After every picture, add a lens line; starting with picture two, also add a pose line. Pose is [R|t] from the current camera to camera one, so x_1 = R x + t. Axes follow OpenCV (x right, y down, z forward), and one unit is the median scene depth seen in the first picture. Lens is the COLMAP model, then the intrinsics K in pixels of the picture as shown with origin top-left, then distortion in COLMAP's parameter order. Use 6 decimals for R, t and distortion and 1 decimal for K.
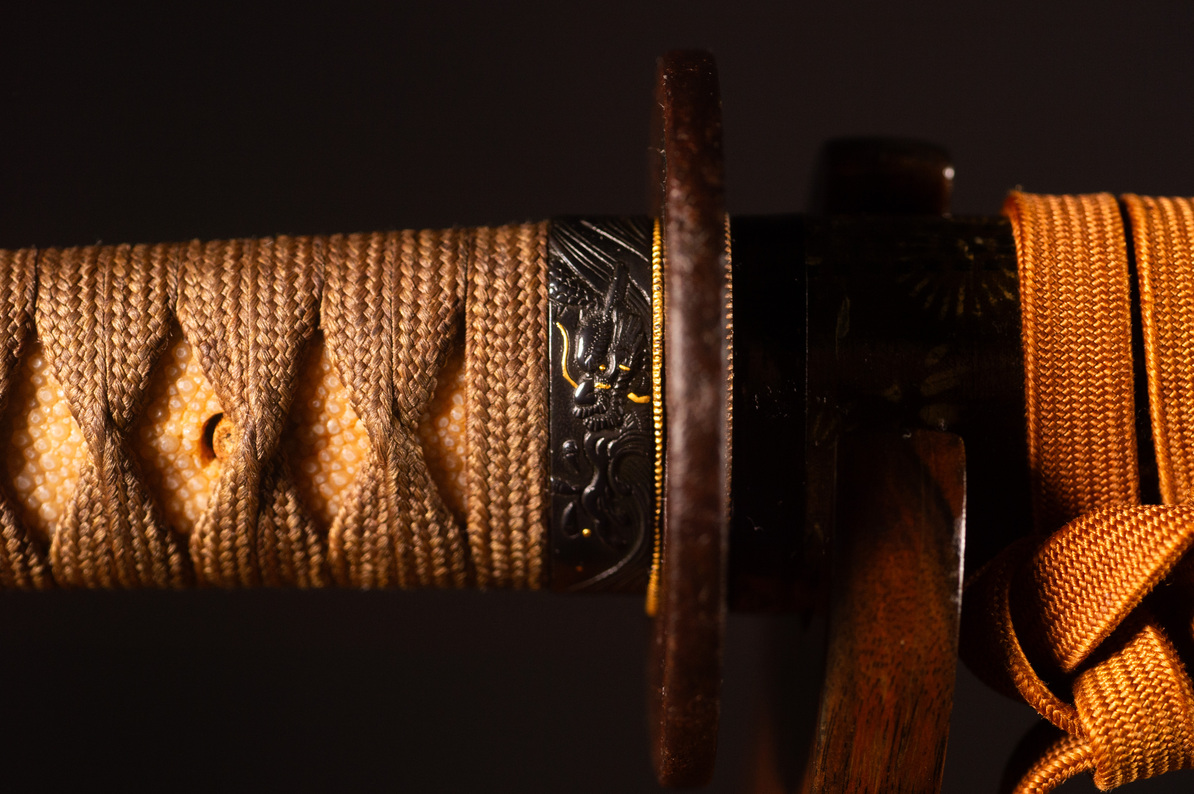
lens RADIAL K [[4293.2, 0, 597.0], [0, 4293.2, 397.0], [0, 0, 1]] dist [0.156713, -0.046926]
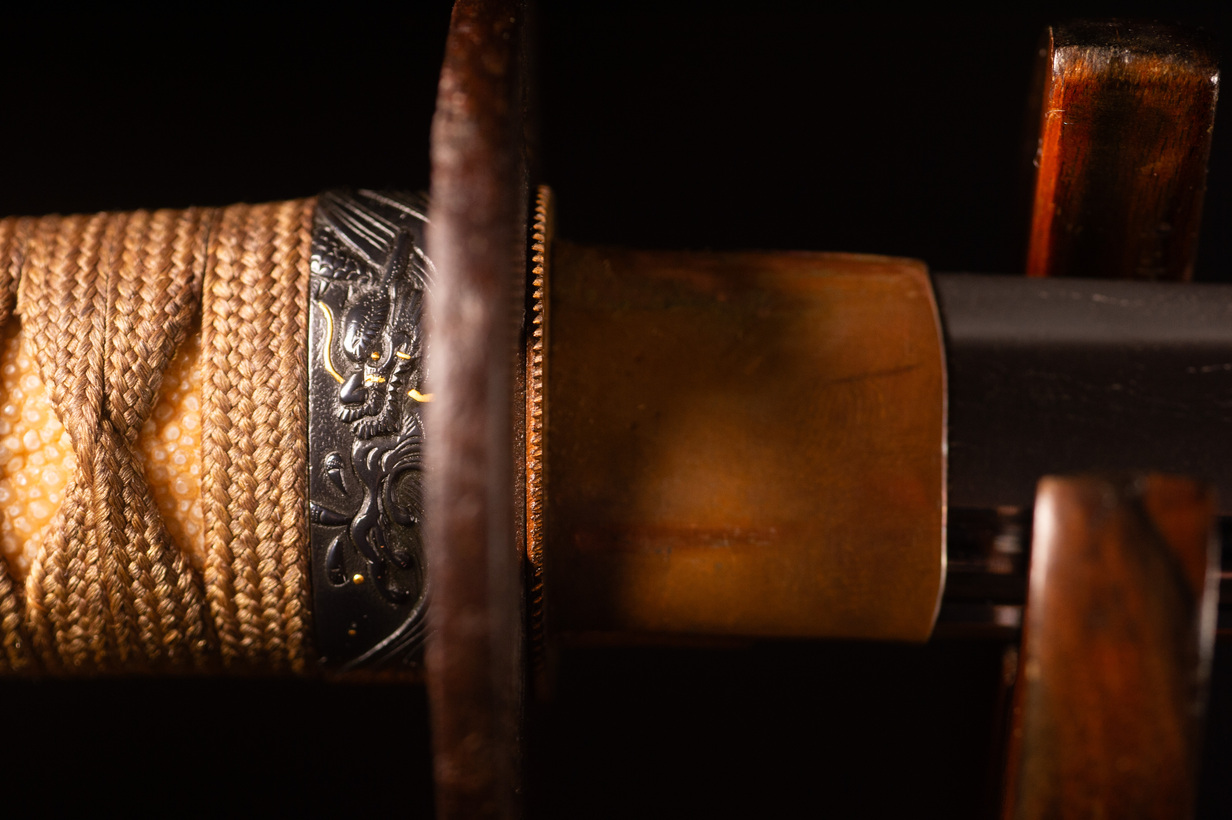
lens RADIAL K [[4429.8, 0, 616.0], [0, 4429.8, 410.0], [0, 0, 1]] dist [0.156713, -0.046926]
pose [[0.998926, -0.004074, -0.046148, 0.081116], [-0.004876, 0.981350, -0.192169, 0.155409], [0.046070, 0.192188, 0.980276, 0.218709]]
